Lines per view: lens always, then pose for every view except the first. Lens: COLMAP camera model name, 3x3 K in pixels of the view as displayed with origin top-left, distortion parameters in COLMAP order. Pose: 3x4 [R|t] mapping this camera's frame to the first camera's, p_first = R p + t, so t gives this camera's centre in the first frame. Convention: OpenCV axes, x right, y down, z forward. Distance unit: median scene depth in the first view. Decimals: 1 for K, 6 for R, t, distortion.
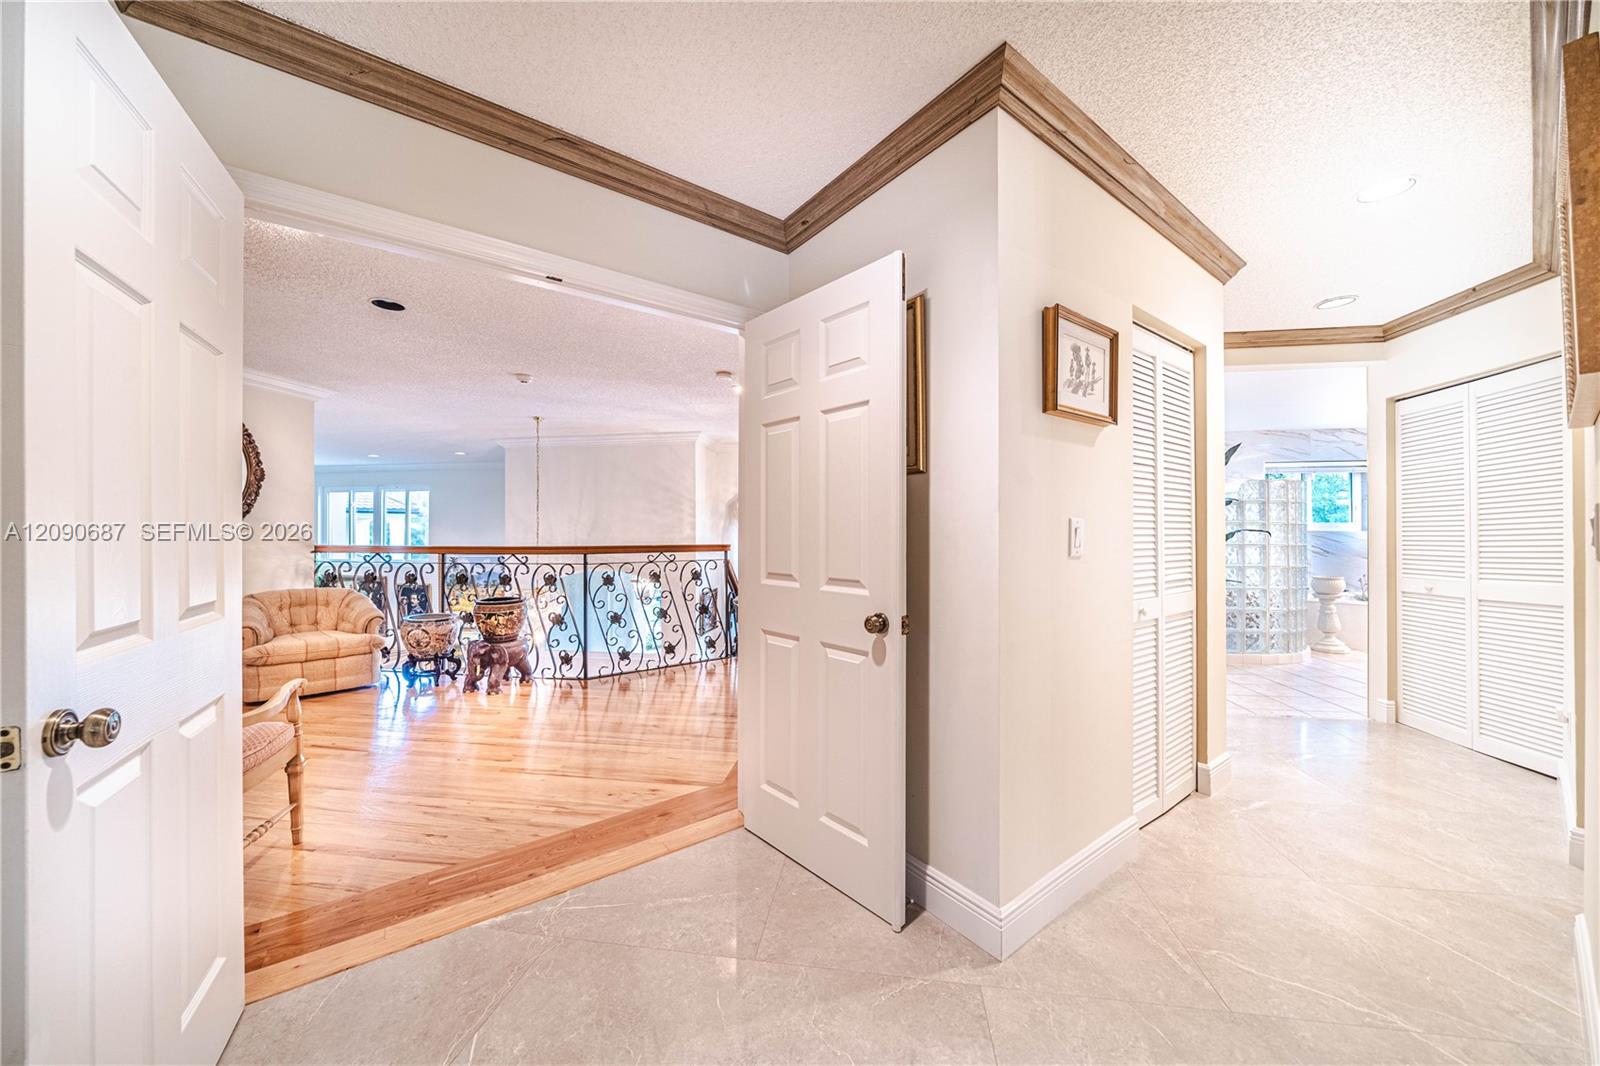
lens RADIAL K [[562.6, 0, 779.0], [0, 562.6, 532.6], [0, 0, 1]] dist [-0.000711, -0.000056]
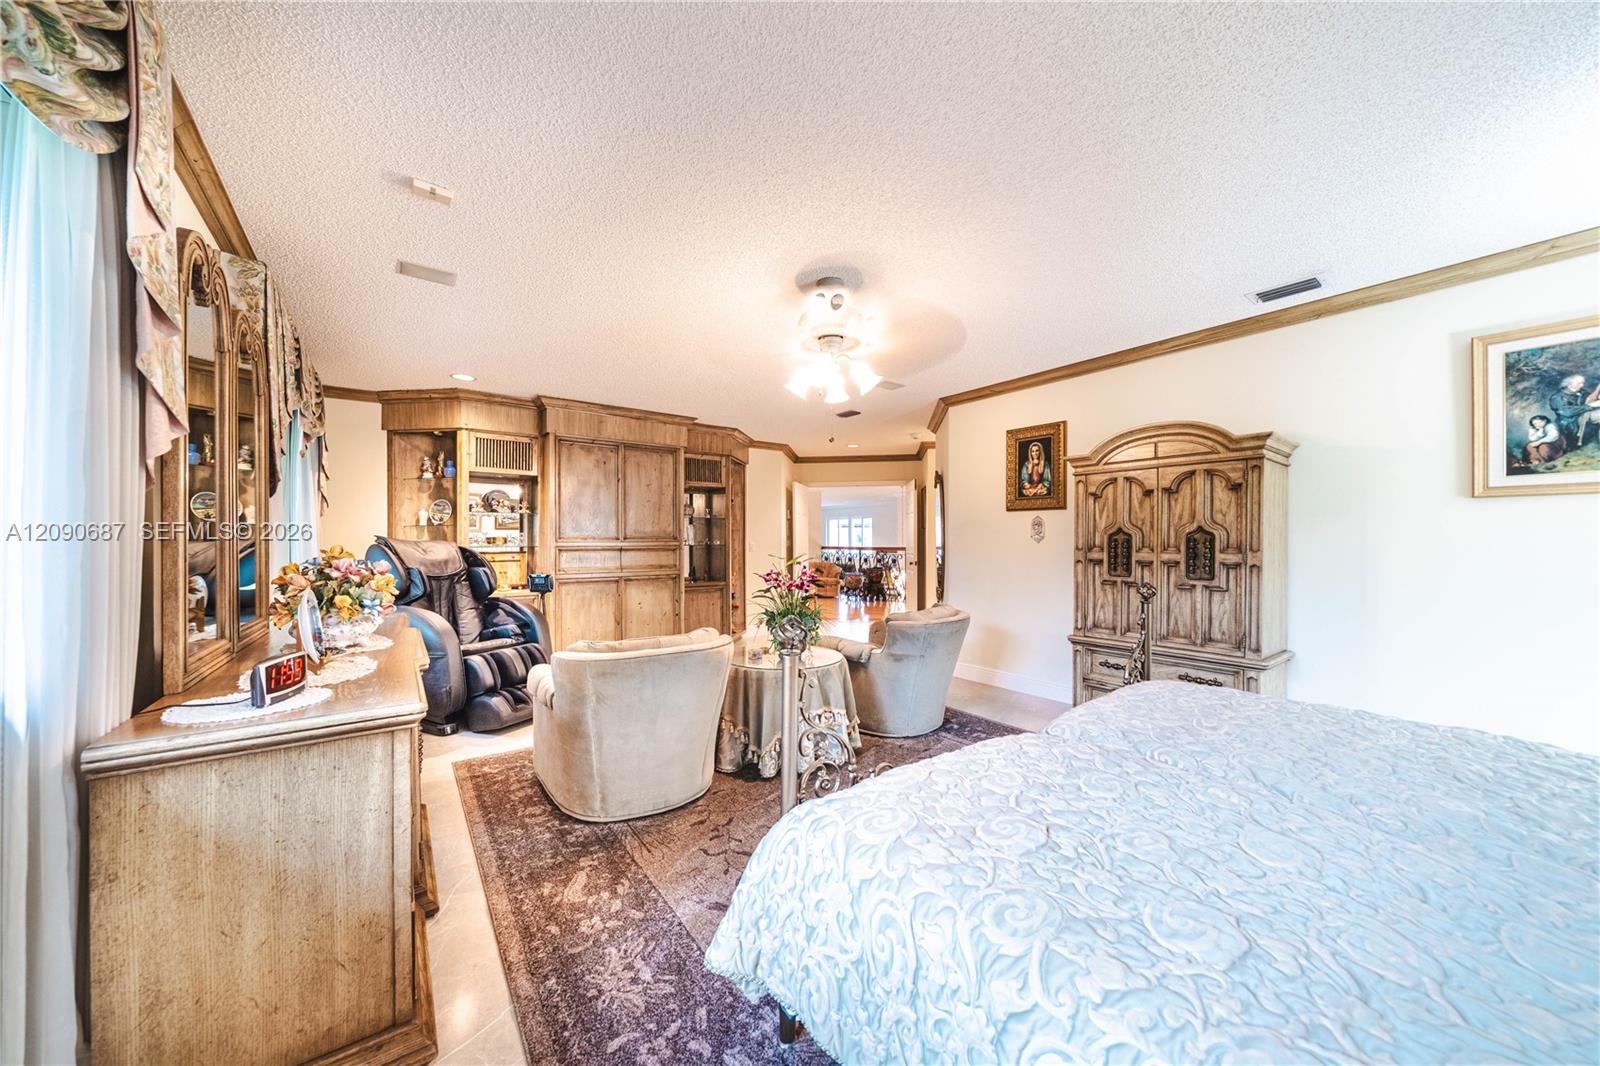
lens RADIAL K [[562.6, 0, 779.0], [0, 562.6, 532.6], [0, 0, 1]] dist [-0.000711, -0.000056]
pose [[0.700890, -0.003903, -0.713259, 0.996927], [0.006240, 0.999980, 0.000660, -0.046486], [0.713242, -0.004914, 0.700900, -1.078410]]
